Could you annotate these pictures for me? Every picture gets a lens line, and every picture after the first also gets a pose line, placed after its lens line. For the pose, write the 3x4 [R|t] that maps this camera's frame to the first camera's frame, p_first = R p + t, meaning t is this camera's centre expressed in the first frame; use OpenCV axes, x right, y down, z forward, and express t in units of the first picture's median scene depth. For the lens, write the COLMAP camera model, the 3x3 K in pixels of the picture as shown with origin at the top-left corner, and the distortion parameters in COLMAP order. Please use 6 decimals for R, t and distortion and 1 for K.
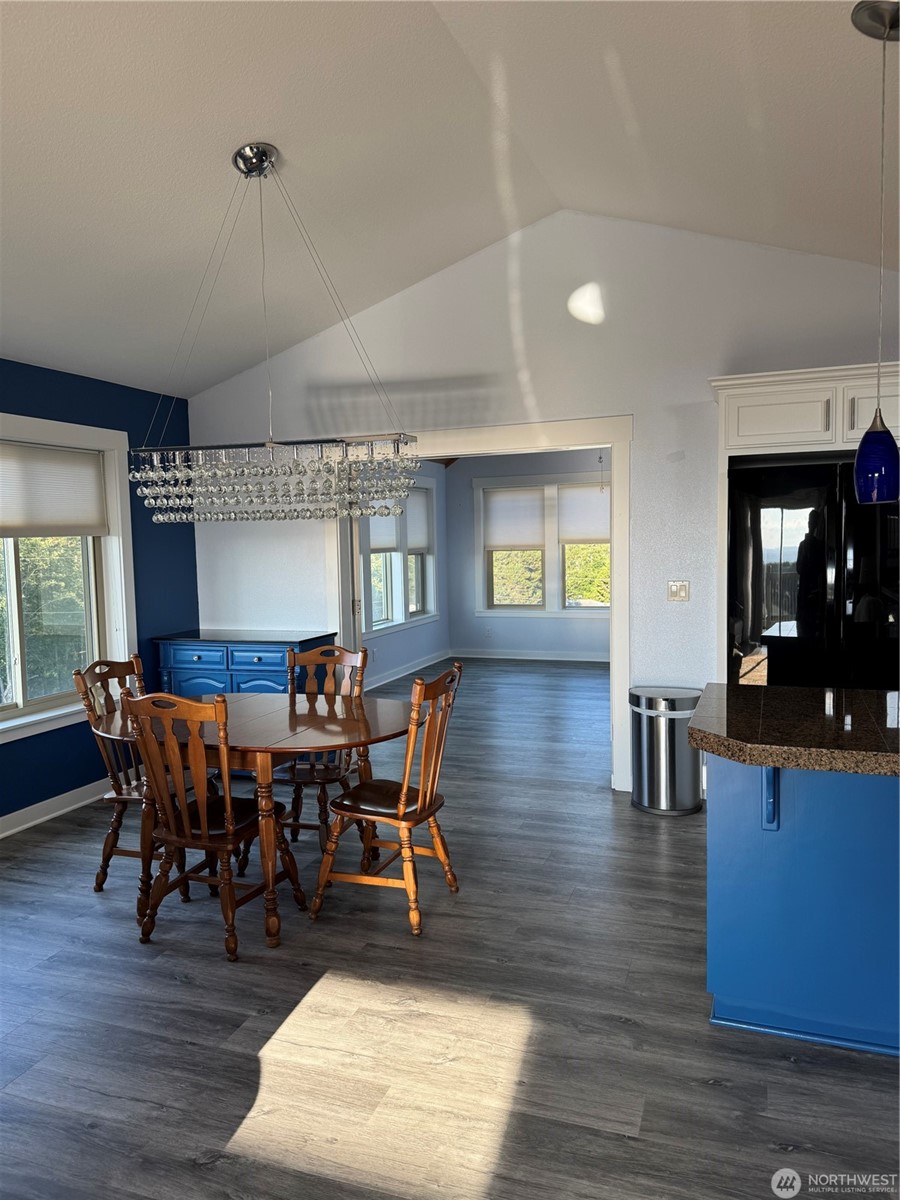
lens RADIAL K [[850.4, 0, 449.2], [0, 850.4, 598.8], [0, 0, 1]] dist [0.023016, -0.003301]
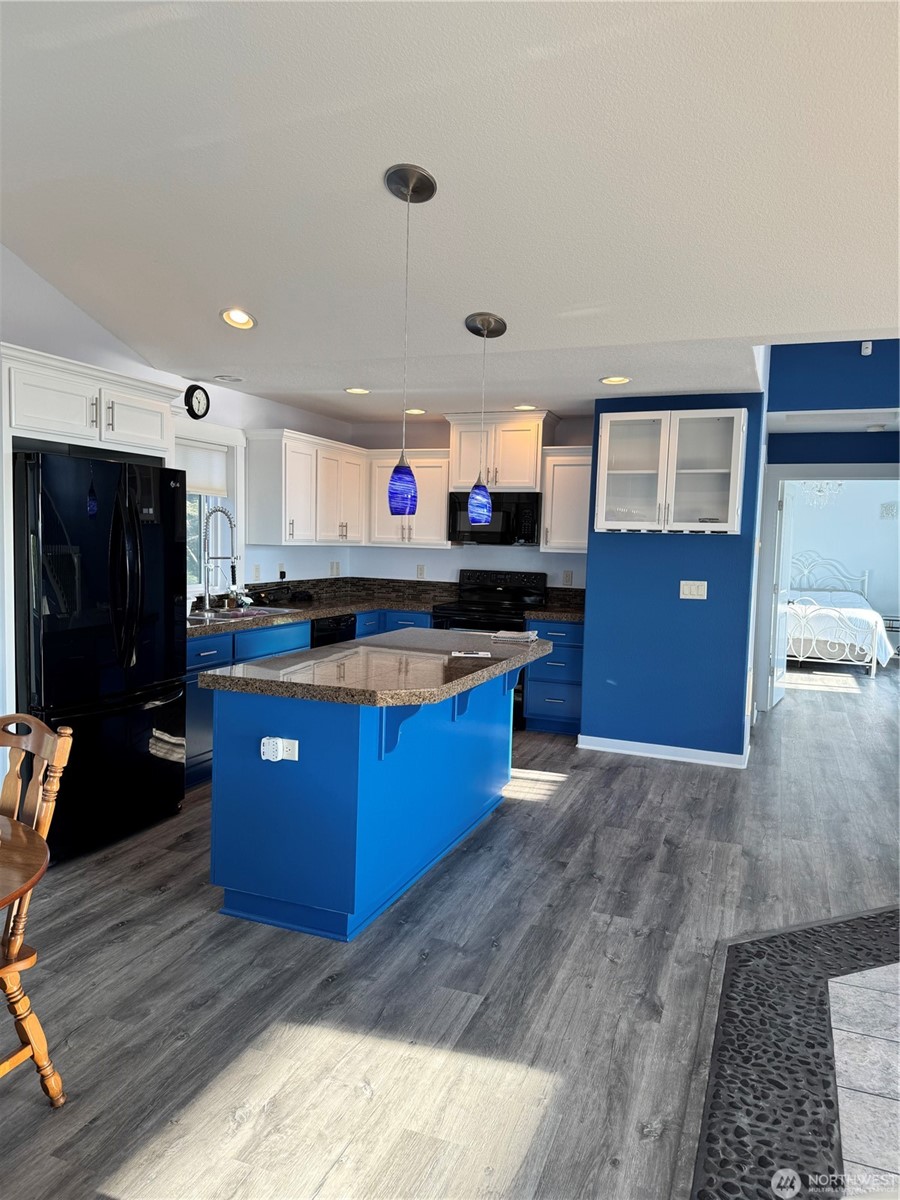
lens RADIAL K [[850.4, 0, 448.5], [0, 850.4, 597.8], [0, 0, 1]] dist [0.023016, -0.003301]
pose [[0.039129, -0.057410, 0.997584, -0.954686], [0.052536, 0.997086, 0.055321, -0.043156], [-0.997852, 0.050245, 0.042031, 0.895590]]
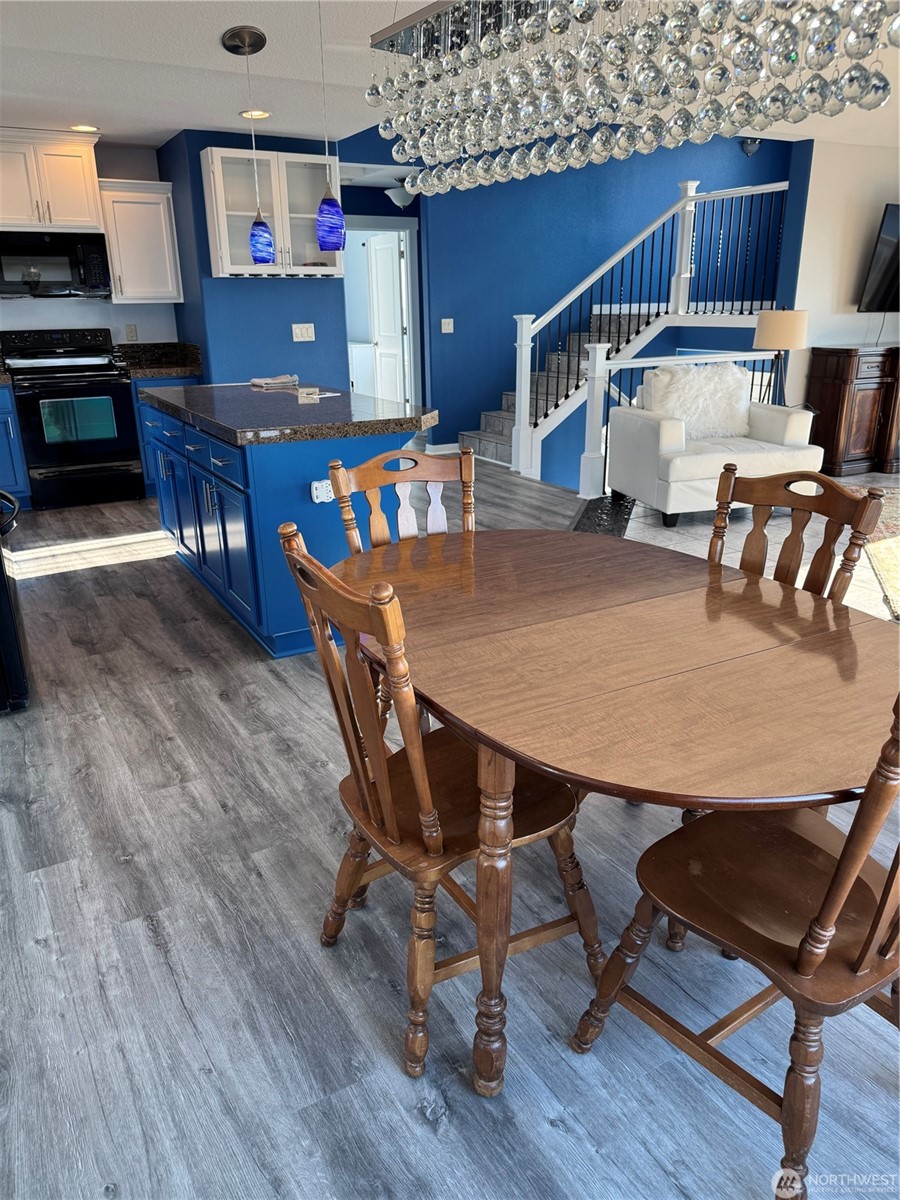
lens RADIAL K [[850.4, 0, 446.9], [0, 850.4, 602.1], [0, 0, 1]] dist [0.023016, -0.003301]
pose [[-0.752663, -0.197810, 0.627988, -0.751190], [0.076440, 0.921098, 0.381753, -0.101115], [-0.653953, 0.335335, -0.678156, 2.056342]]
